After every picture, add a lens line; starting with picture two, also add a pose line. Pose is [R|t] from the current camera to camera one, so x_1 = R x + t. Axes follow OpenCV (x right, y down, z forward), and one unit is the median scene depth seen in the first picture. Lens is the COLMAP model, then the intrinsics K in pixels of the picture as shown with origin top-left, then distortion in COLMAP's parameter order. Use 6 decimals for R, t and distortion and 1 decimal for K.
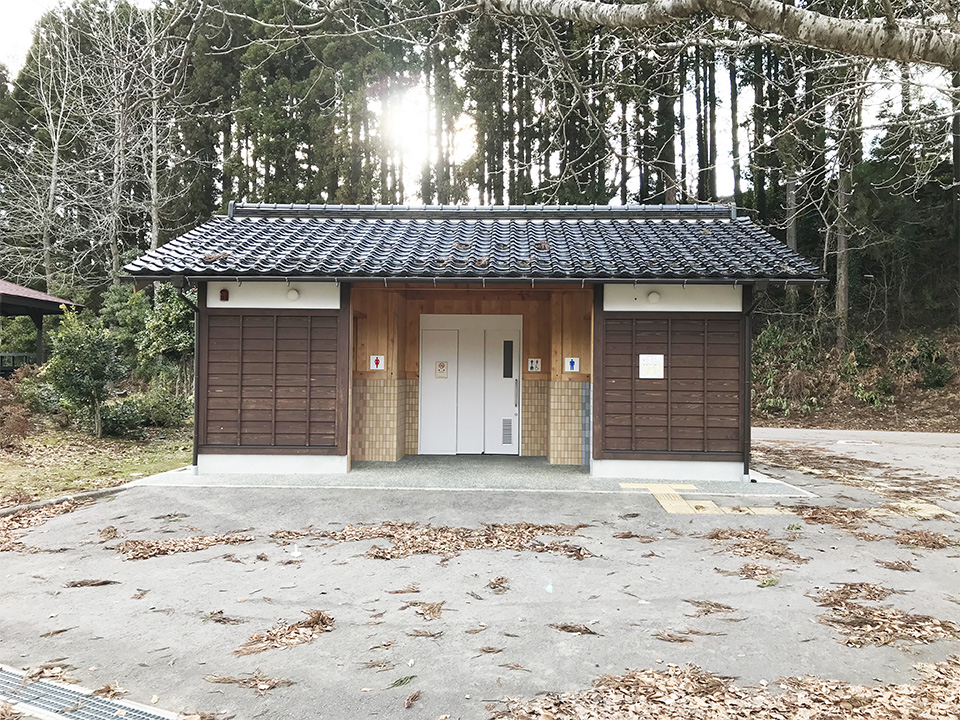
lens RADIAL K [[782.6, 0, 479.8], [0, 782.6, 359.9], [0, 0, 1]] dist [0.018706, -0.026240]
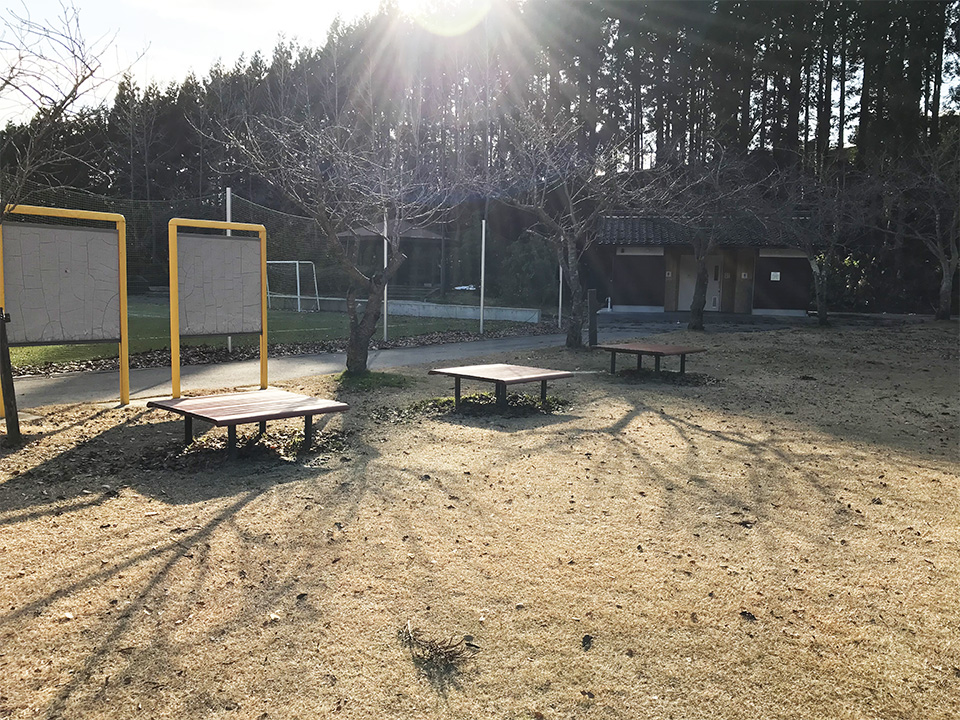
lens RADIAL K [[782.6, 0, 480.2], [0, 782.6, 359.6], [0, 0, 1]] dist [0.018706, -0.026240]
pose [[0.988717, 0.017634, -0.148752, -0.375103], [-0.002368, 0.994763, 0.102185, 0.020691], [0.149774, -0.100680, 0.983581, -1.818847]]
